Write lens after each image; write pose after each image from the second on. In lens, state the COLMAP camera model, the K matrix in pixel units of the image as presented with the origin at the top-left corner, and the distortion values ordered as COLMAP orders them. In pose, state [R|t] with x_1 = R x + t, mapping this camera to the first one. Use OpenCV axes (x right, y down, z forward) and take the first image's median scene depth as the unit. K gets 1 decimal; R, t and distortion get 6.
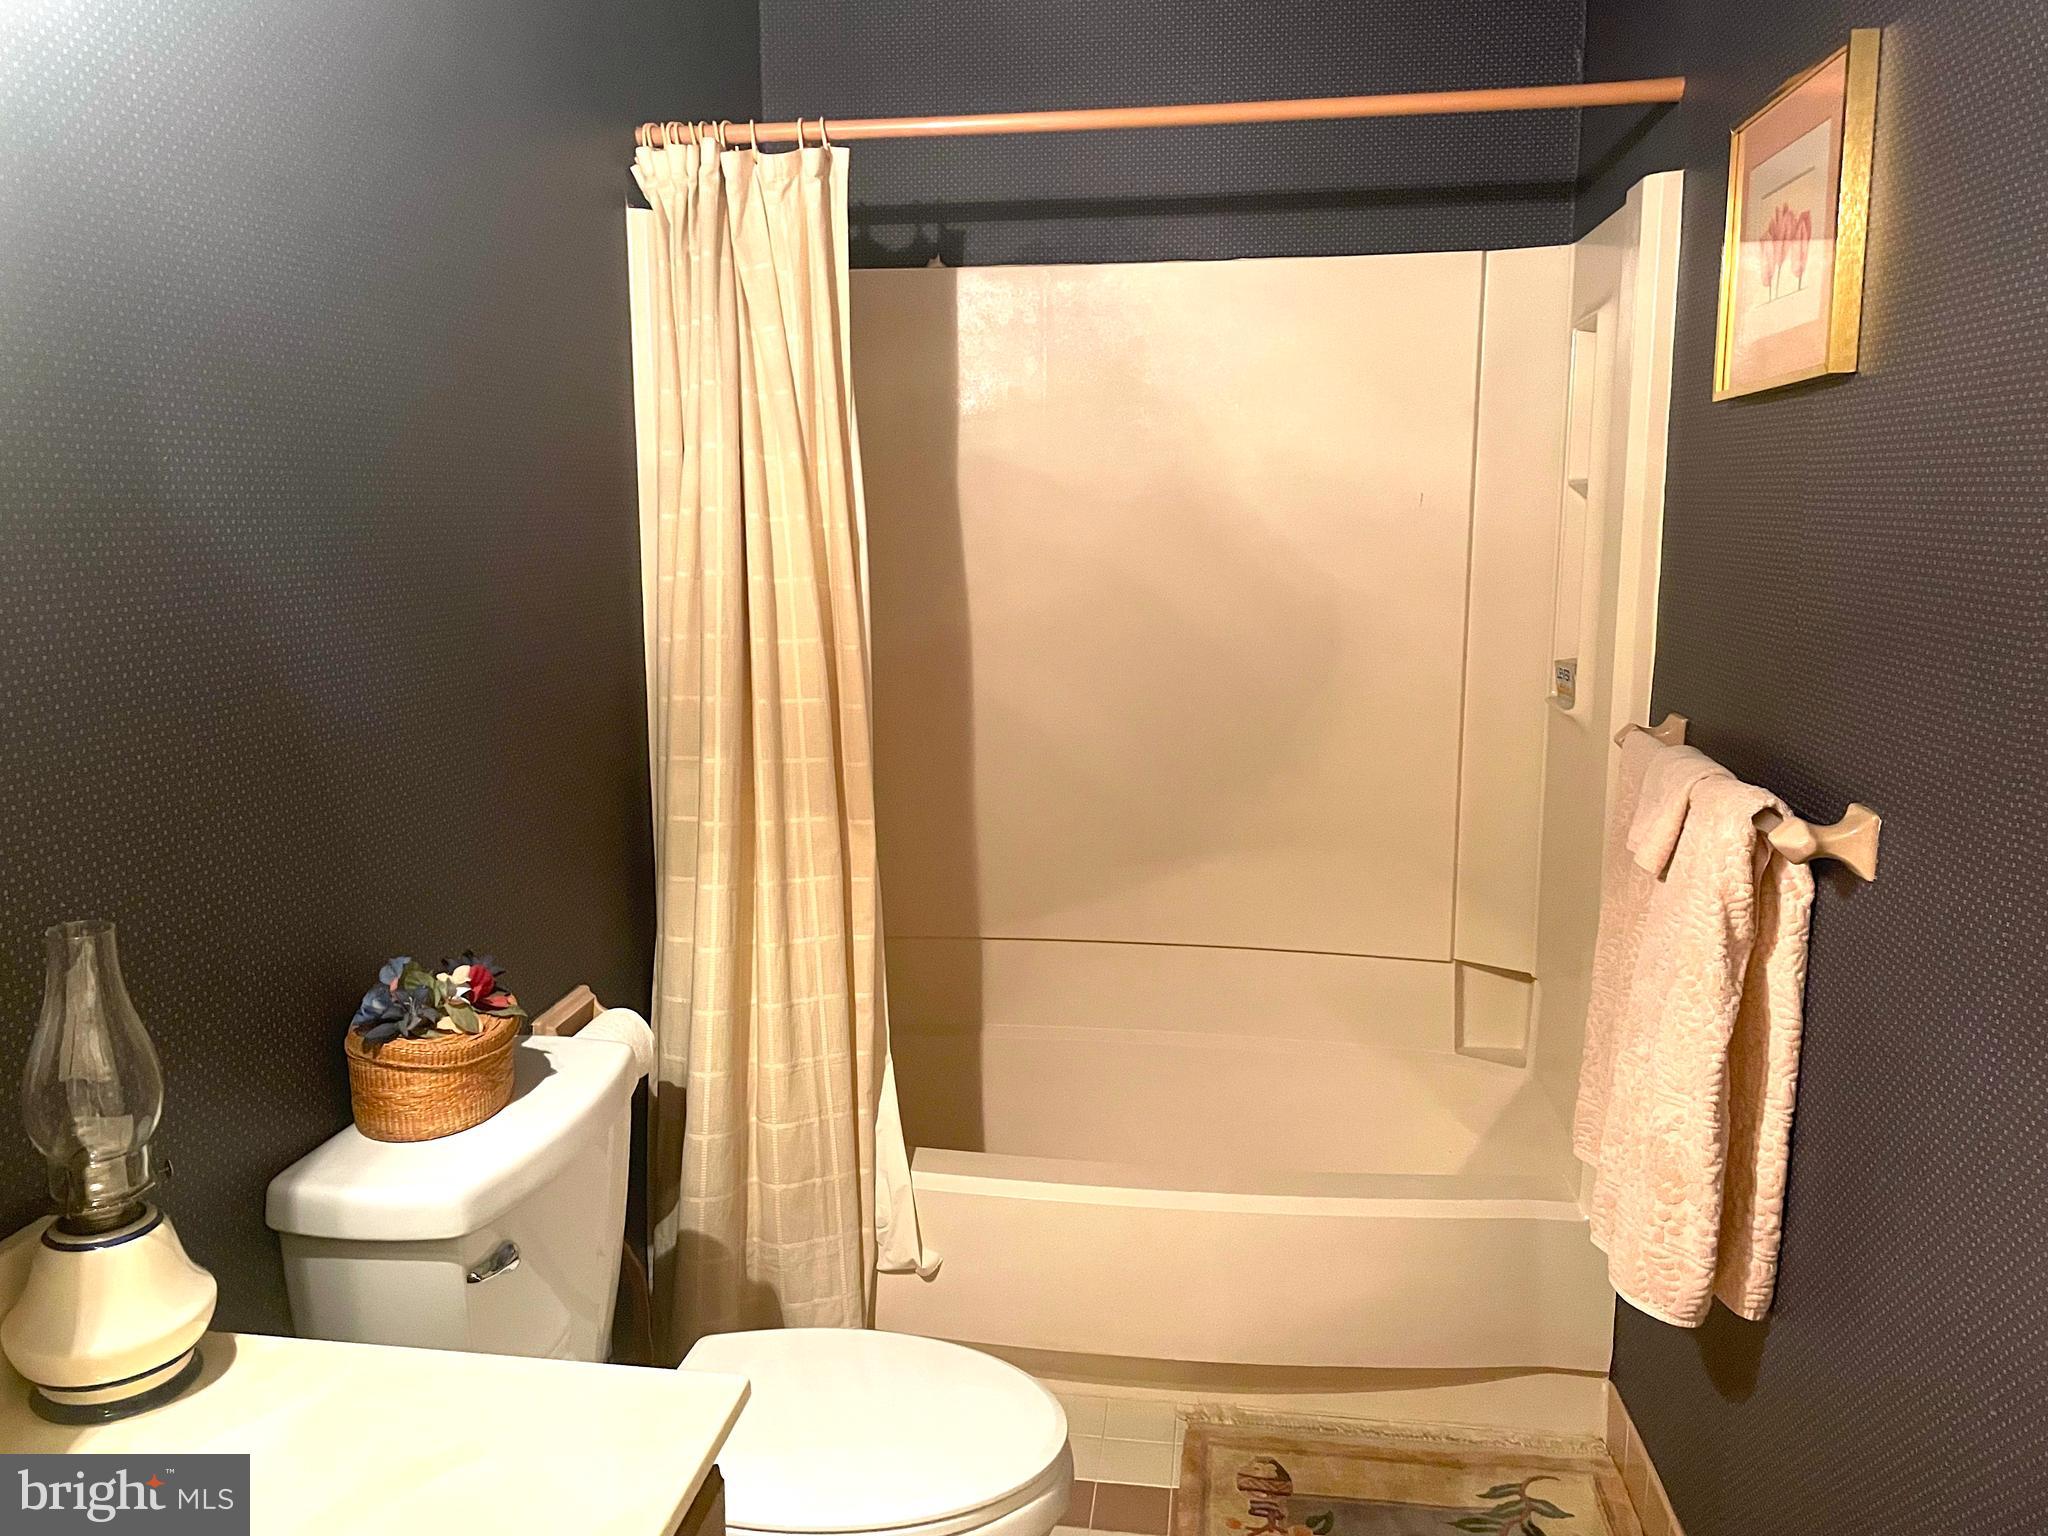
lens RADIAL K [[1545.5, 0, 1024.0], [0, 1545.5, 768.0], [0, 0, 1]] dist [0.086329, -0.123617]
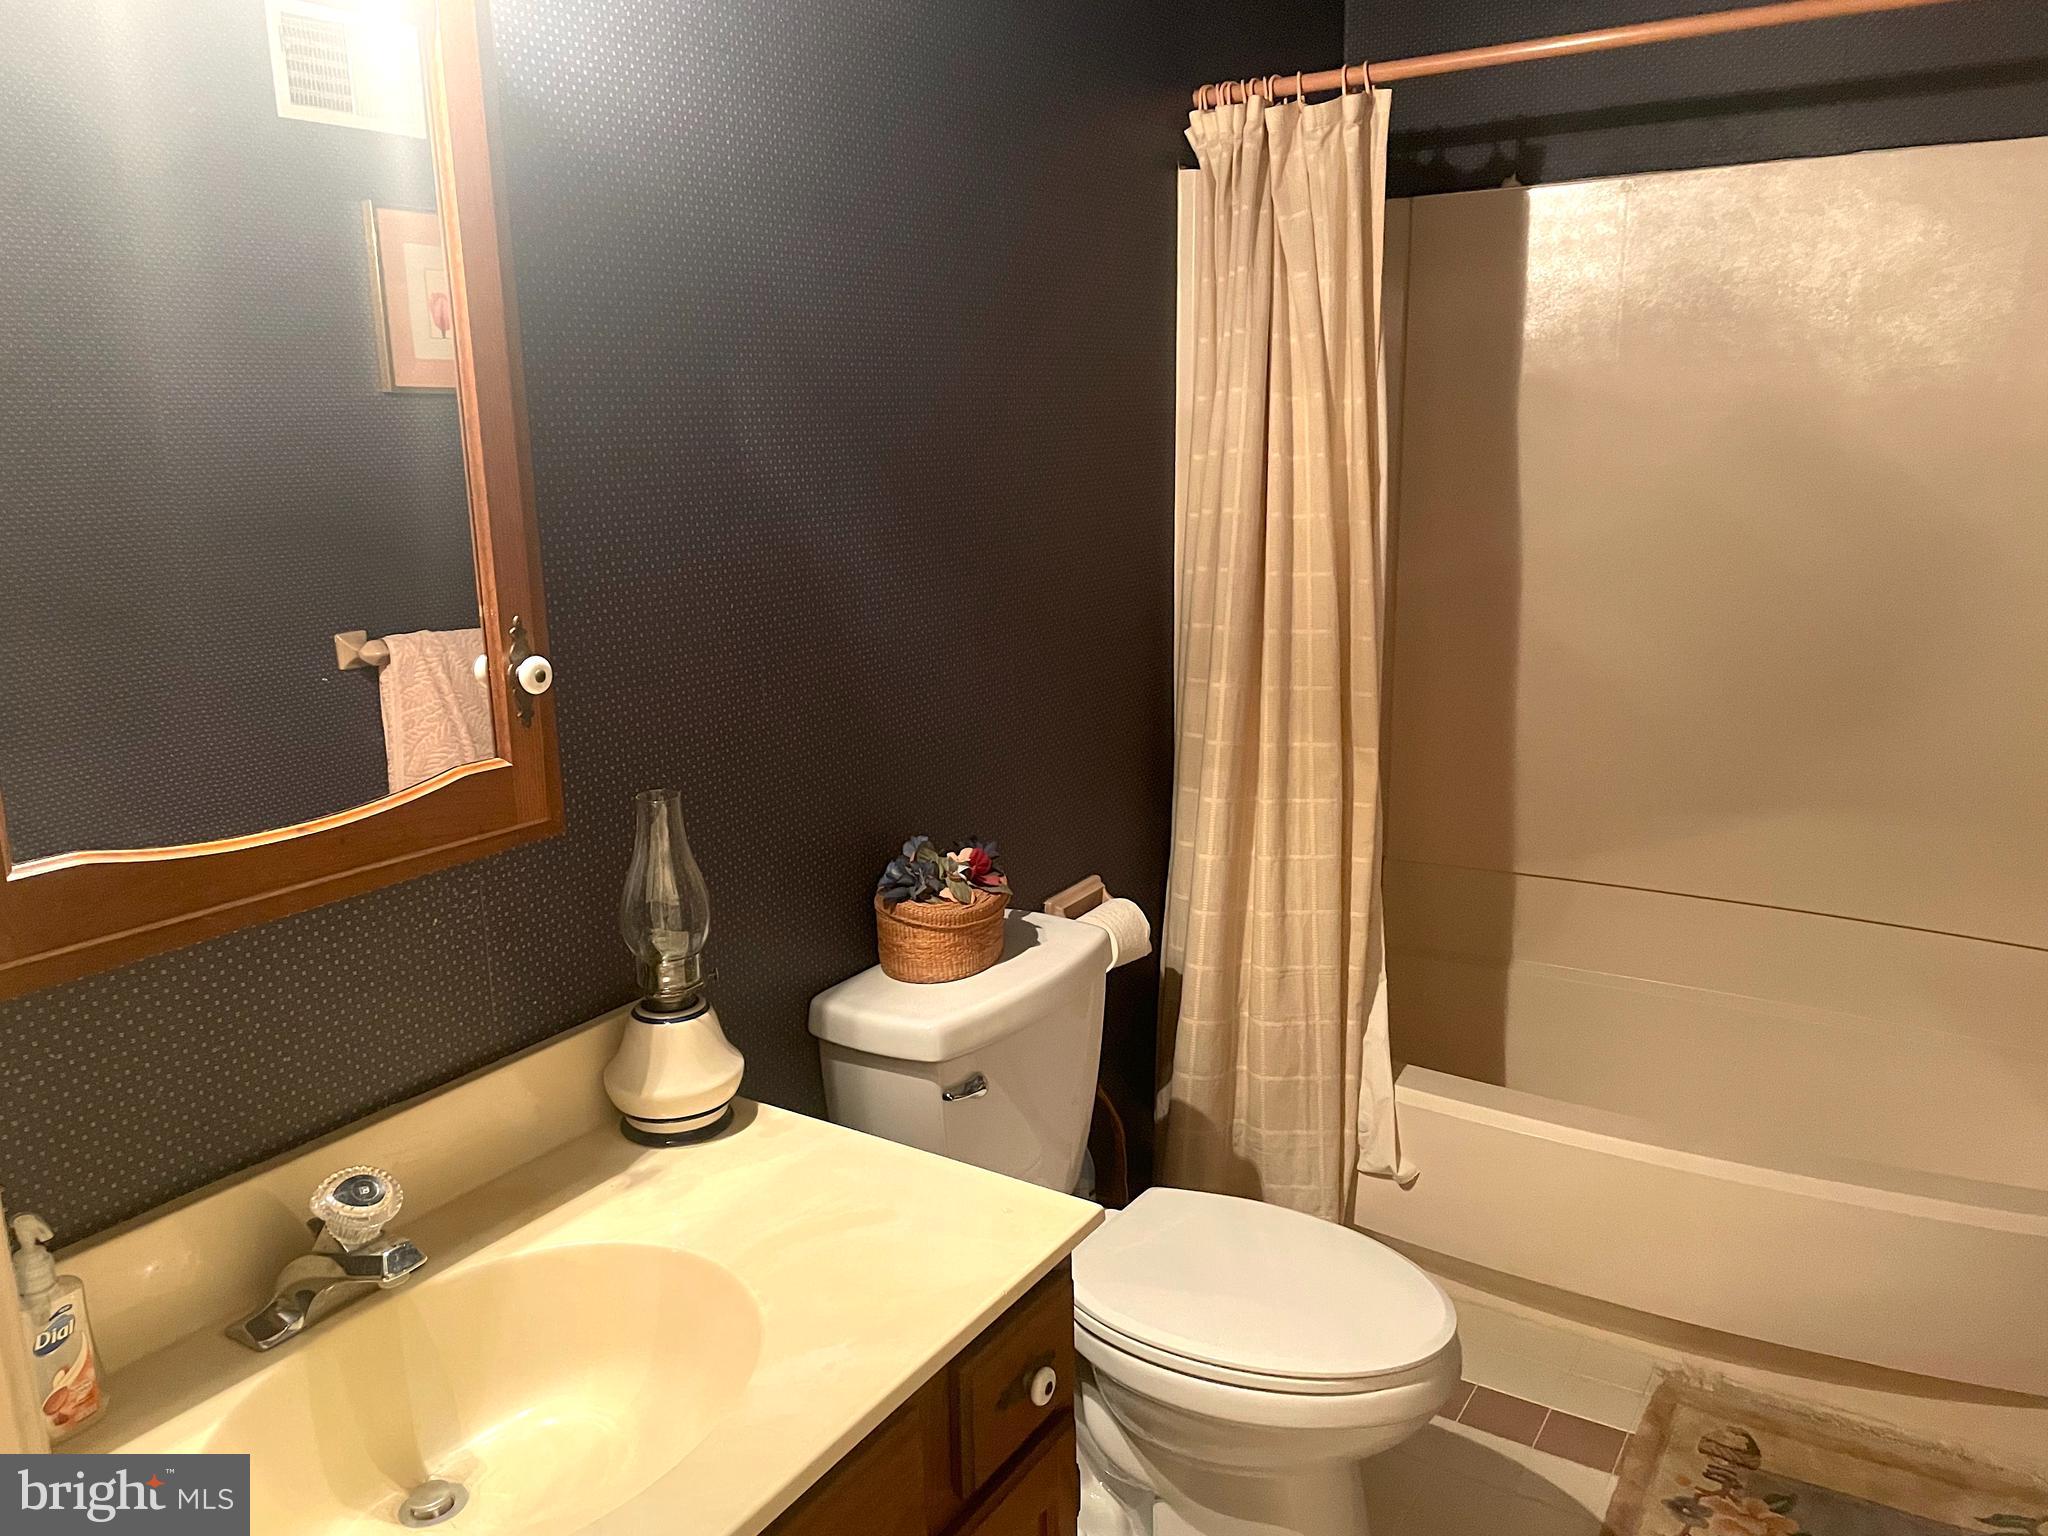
lens RADIAL K [[1573.2, 0, 1019.1], [0, 1573.2, 790.4], [0, 0, 1]] dist [0.083902, -0.124587]
pose [[0.908316, 0.082551, -0.410059, 0.131688], [-0.051411, 0.994932, 0.086414, -0.019413], [0.415114, -0.057410, 0.907956, -0.070175]]
